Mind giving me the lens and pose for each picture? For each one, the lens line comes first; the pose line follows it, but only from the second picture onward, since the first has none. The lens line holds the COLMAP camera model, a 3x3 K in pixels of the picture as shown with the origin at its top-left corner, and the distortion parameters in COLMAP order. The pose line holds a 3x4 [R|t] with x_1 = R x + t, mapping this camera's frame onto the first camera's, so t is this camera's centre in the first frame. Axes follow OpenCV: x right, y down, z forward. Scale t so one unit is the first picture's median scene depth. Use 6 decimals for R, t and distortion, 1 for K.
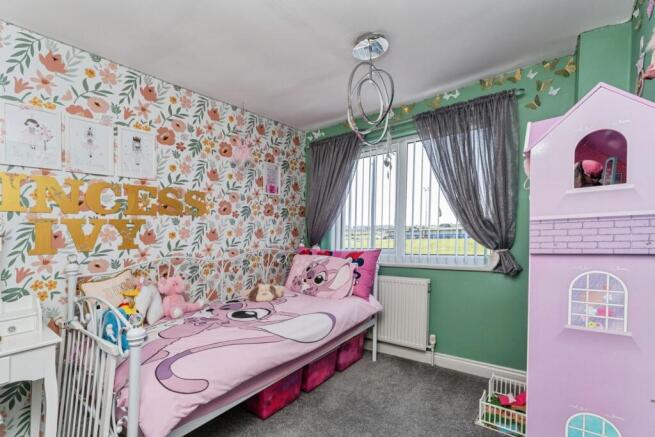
lens RADIAL K [[278.5, 0, 327.5], [0, 278.5, 218.5], [0, 0, 1]] dist [0.000253, -0.000082]
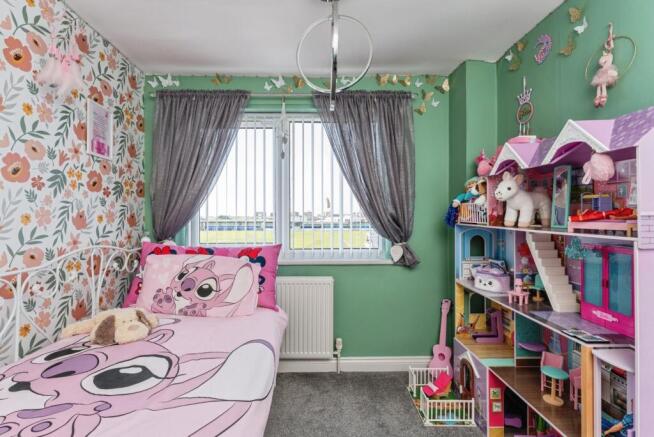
lens RADIAL K [[302.3, 0, 325.8], [0, 302.3, 210.4], [0, 0, 1]] dist [-0.000807, -0.000423]
pose [[0.806340, 0.047135, 0.589571, -0.222168], [-0.050416, 0.998669, -0.010889, 0.015431], [-0.589299, -0.020944, 0.807643, 0.216399]]
